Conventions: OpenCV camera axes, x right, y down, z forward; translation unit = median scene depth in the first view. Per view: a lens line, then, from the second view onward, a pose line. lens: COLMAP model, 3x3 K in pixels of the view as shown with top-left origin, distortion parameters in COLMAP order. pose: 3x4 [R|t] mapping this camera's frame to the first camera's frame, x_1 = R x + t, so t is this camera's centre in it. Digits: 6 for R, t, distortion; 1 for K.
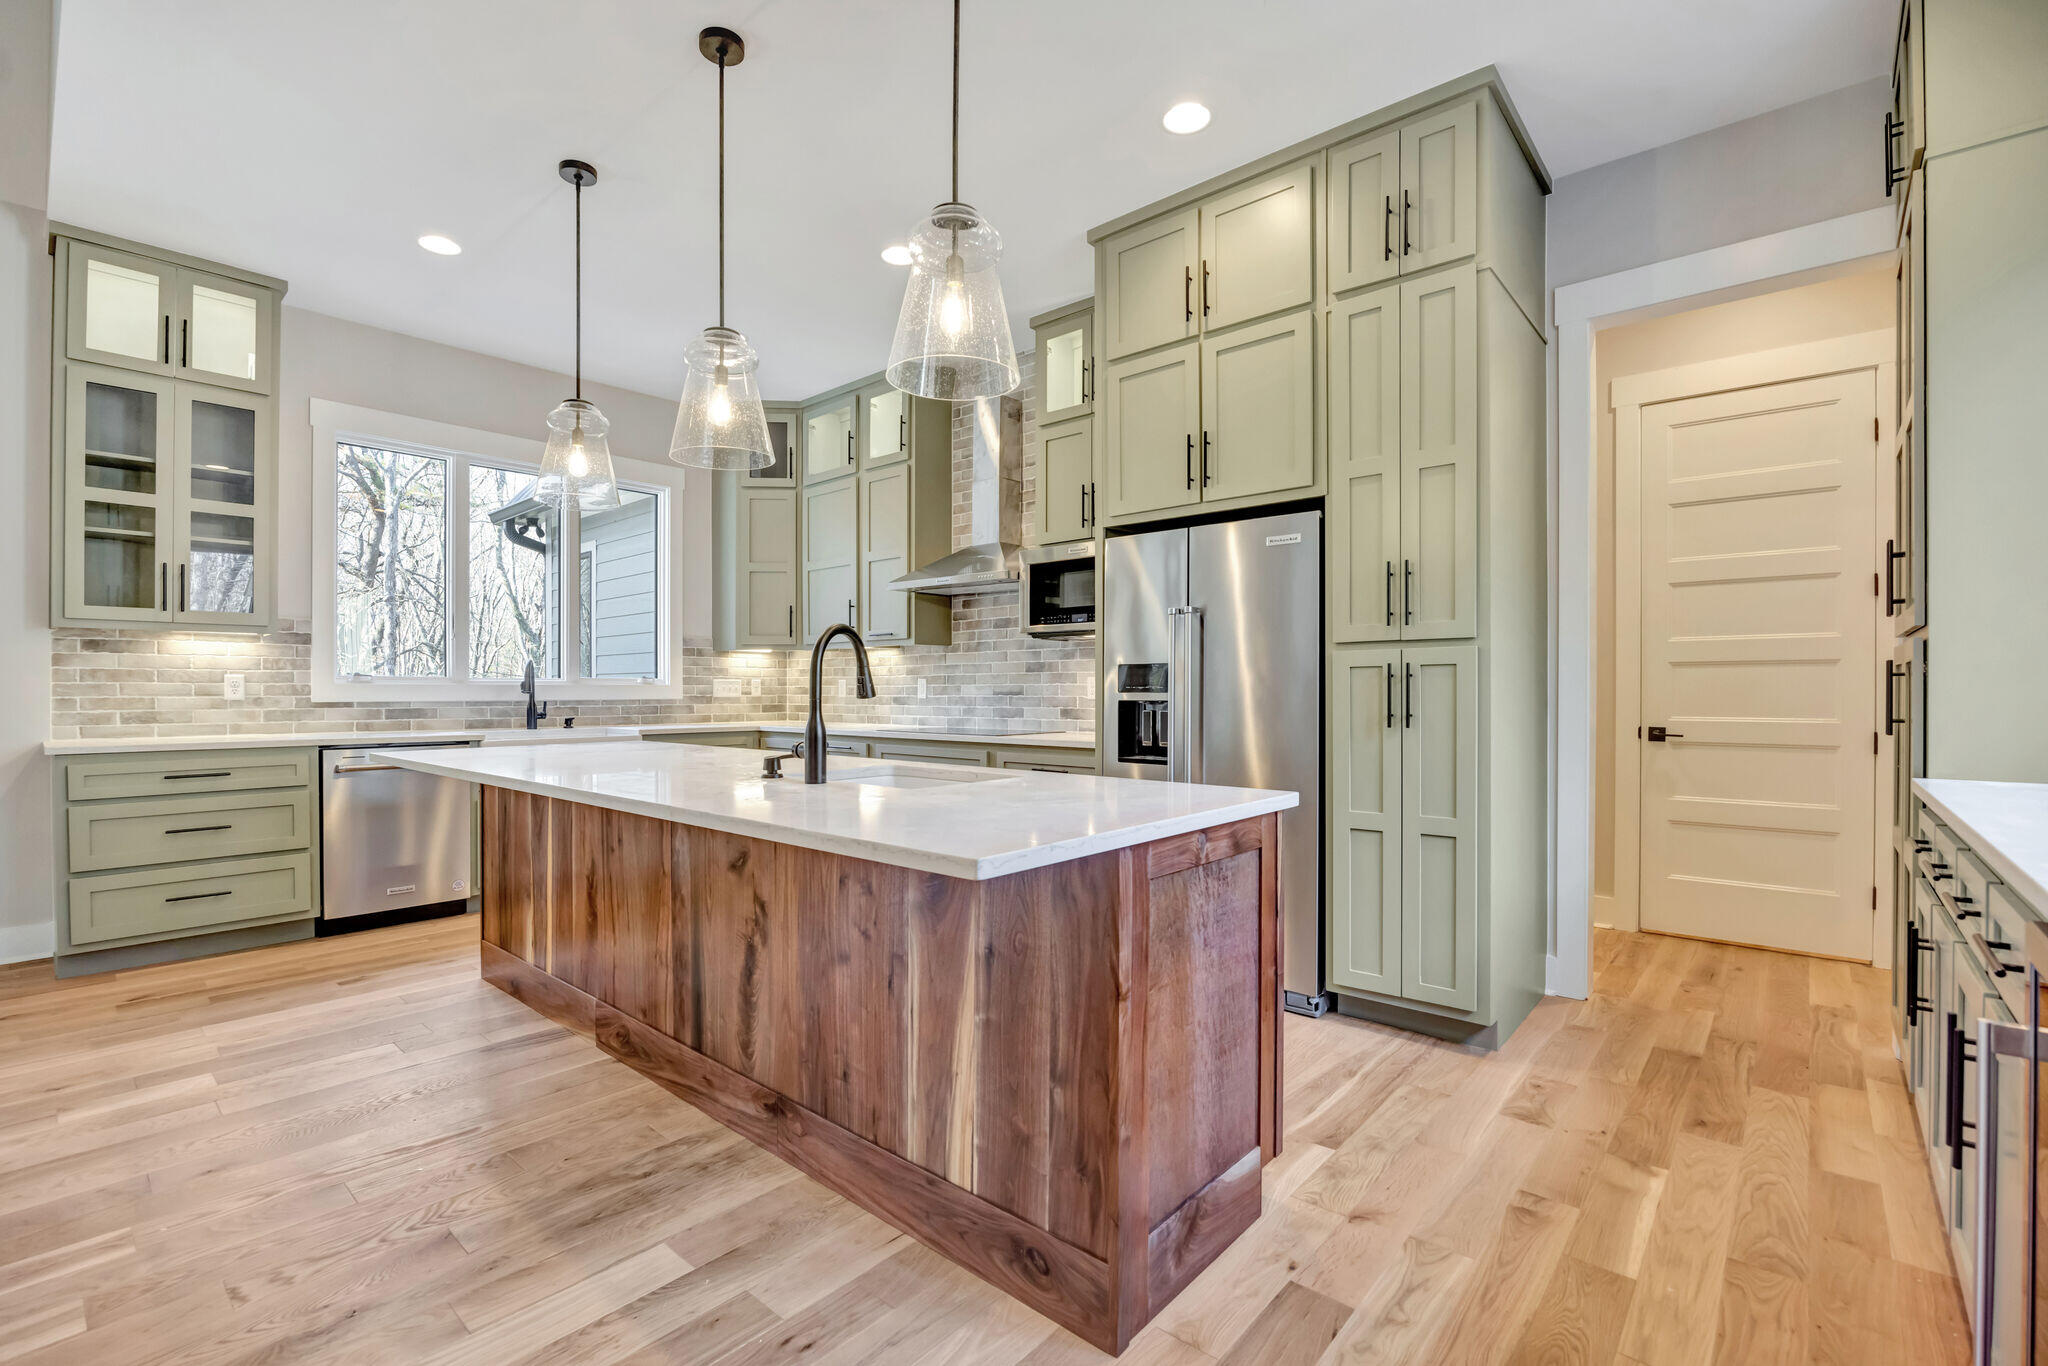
lens RADIAL K [[898.7, 0, 1023.4], [0, 898.7, 689.1], [0, 0, 1]] dist [-0.016962, 0.000235]
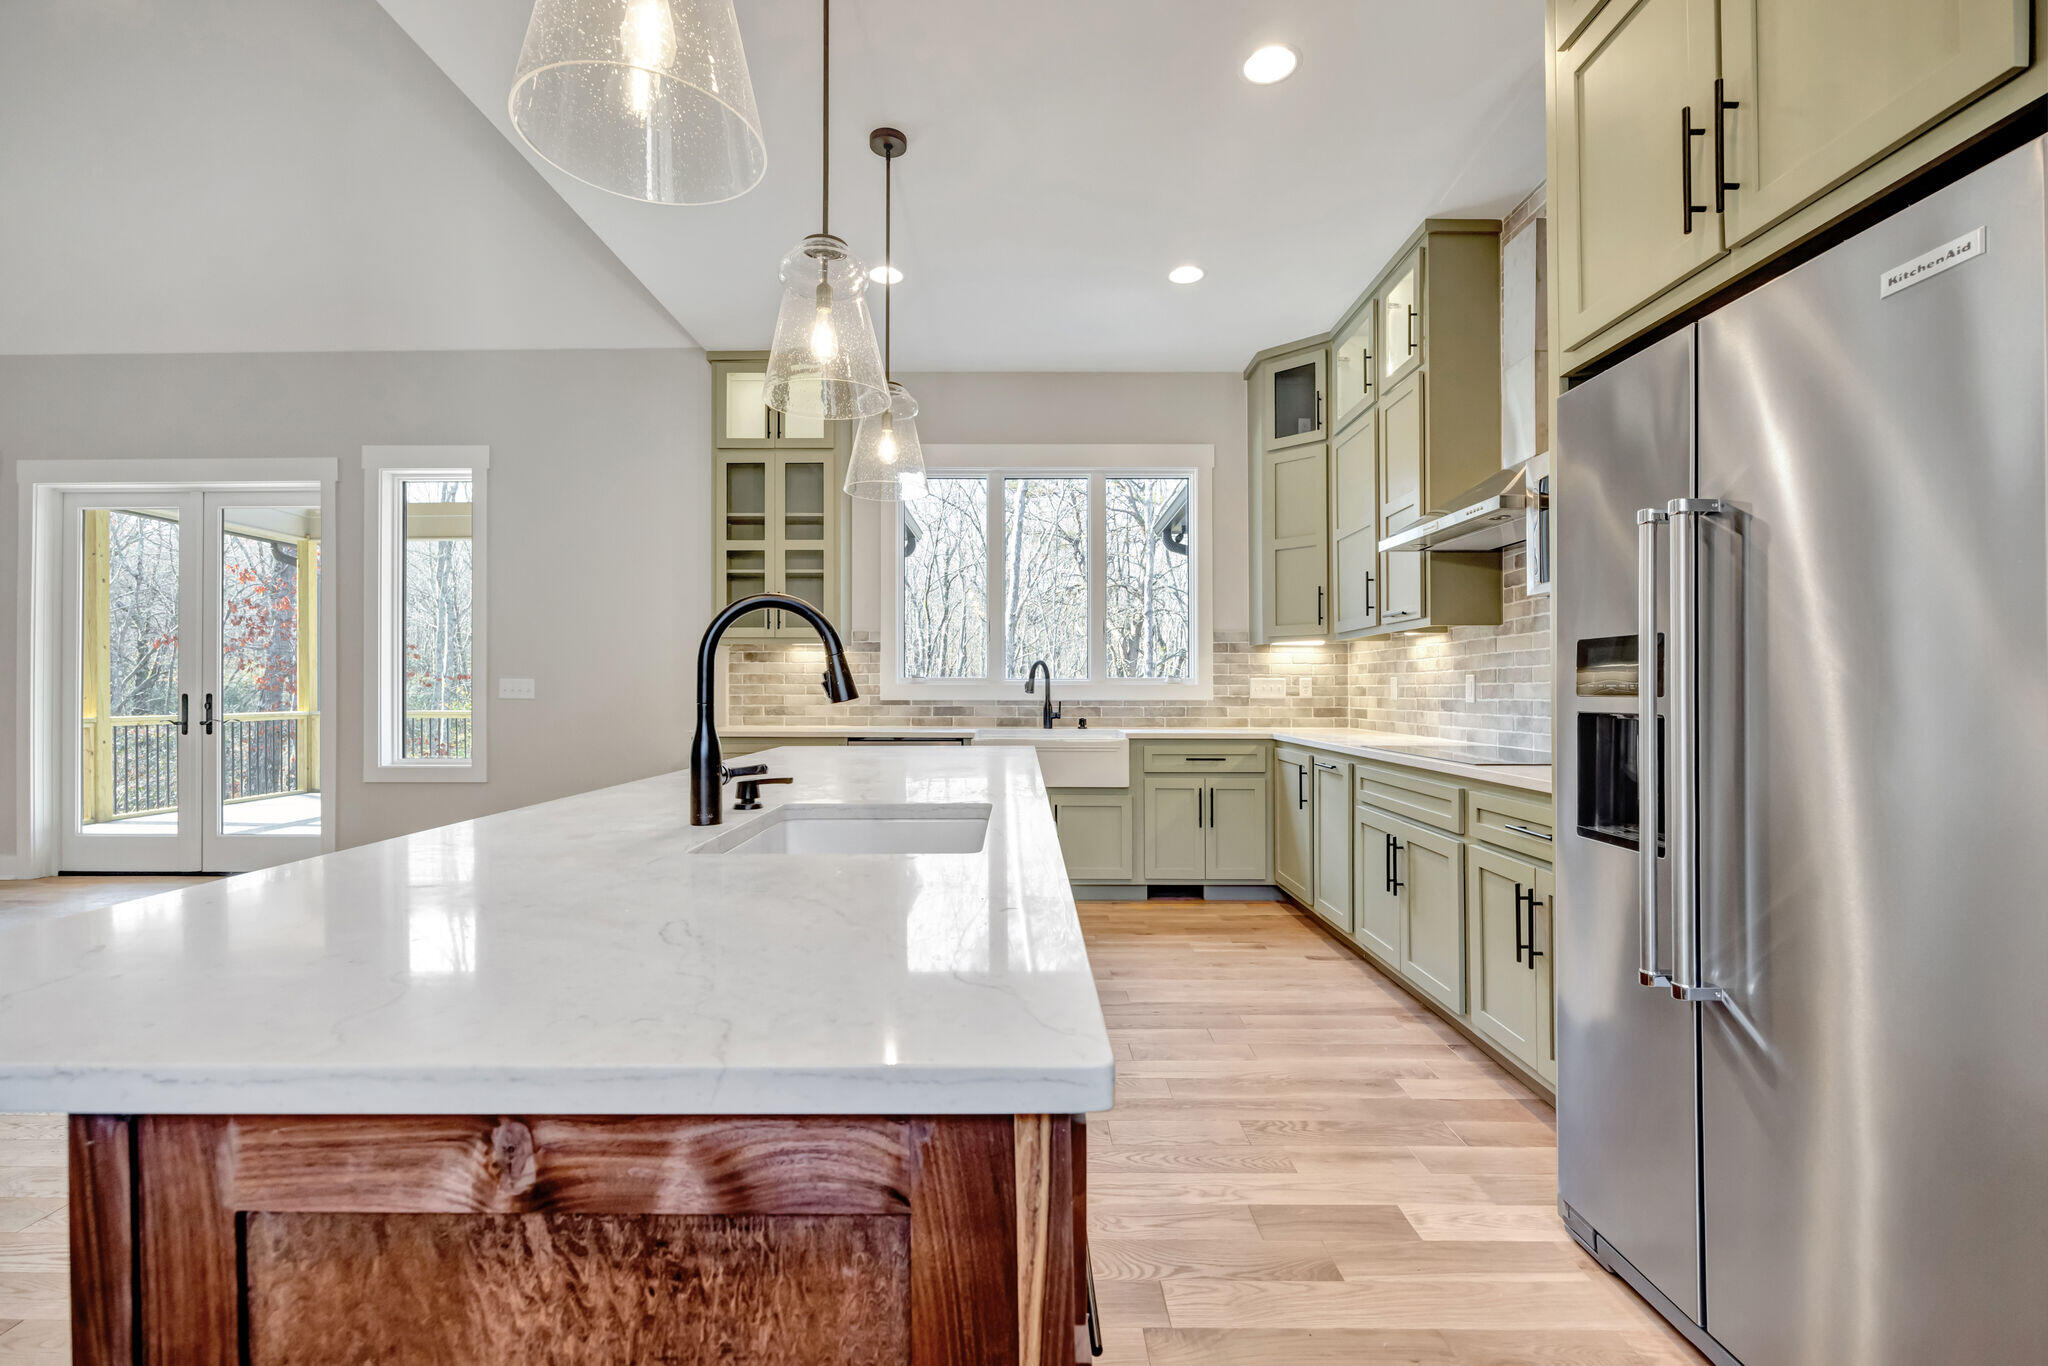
lens RADIAL K [[892.3, 0, 1022.8], [0, 892.3, 689.7], [0, 0, 1]] dist [-0.019272, 0.001789]
pose [[0.660436, 0.000496, -0.750882, 0.250071], [-0.000074, 1.000000, 0.000595, -0.000106], [0.750882, -0.000338, 0.660436, 0.405844]]
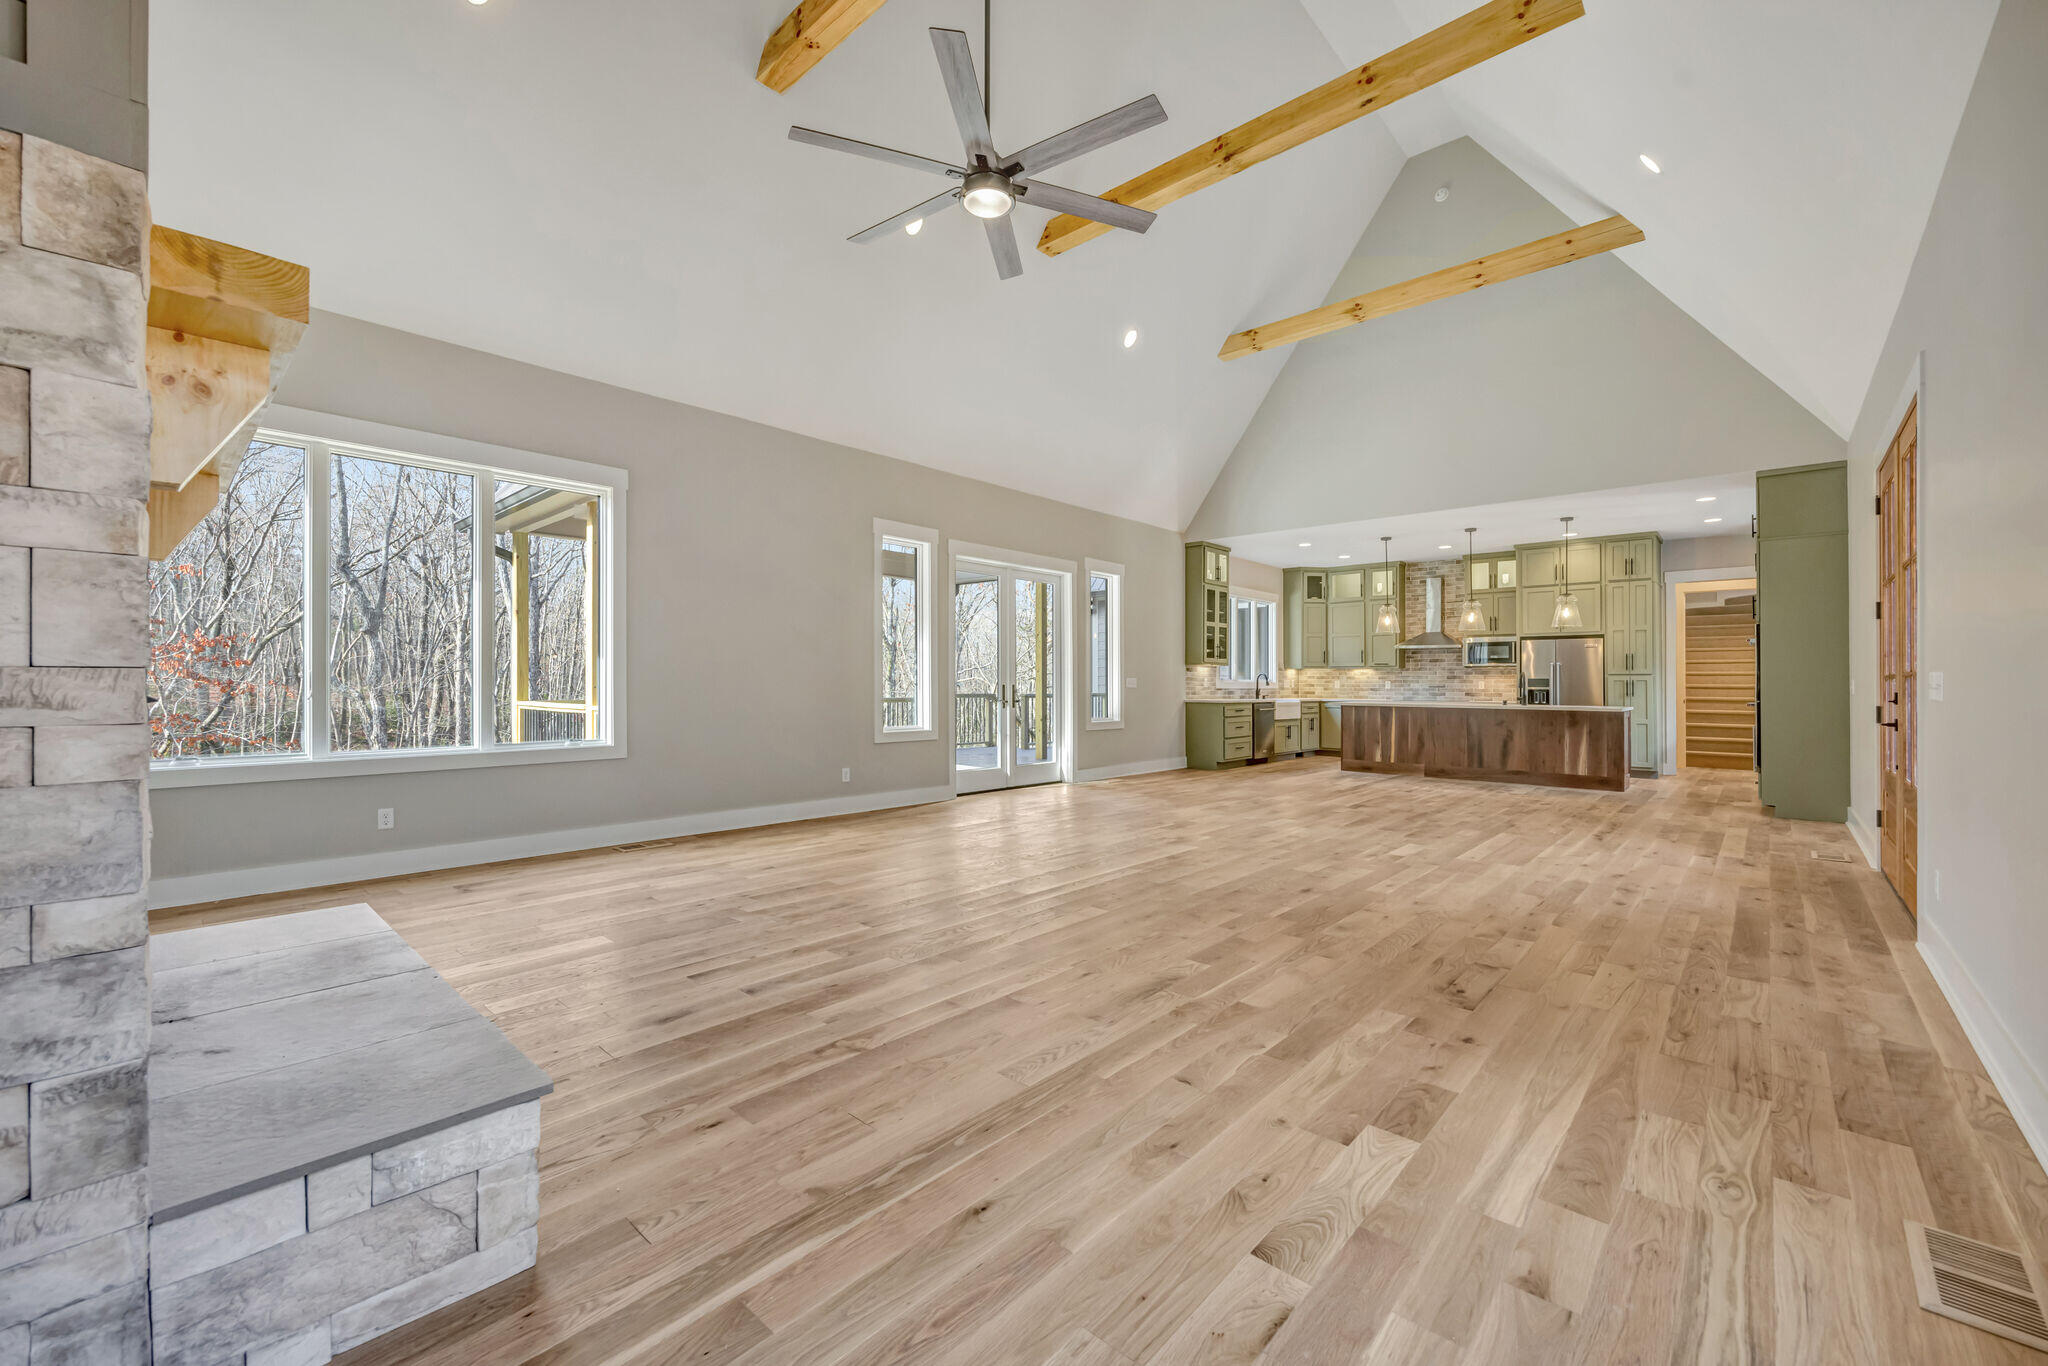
lens RADIAL K [[822.6, 0, 1022.0], [0, 822.6, 674.1], [0, 0, 1]] dist [-0.007352, 0.001706]
pose [[0.999852, 0.006879, -0.015787, -1.581198], [-0.007038, 0.999925, -0.010010, -0.000810], [0.015717, 0.010119, 0.999825, -1.899709]]
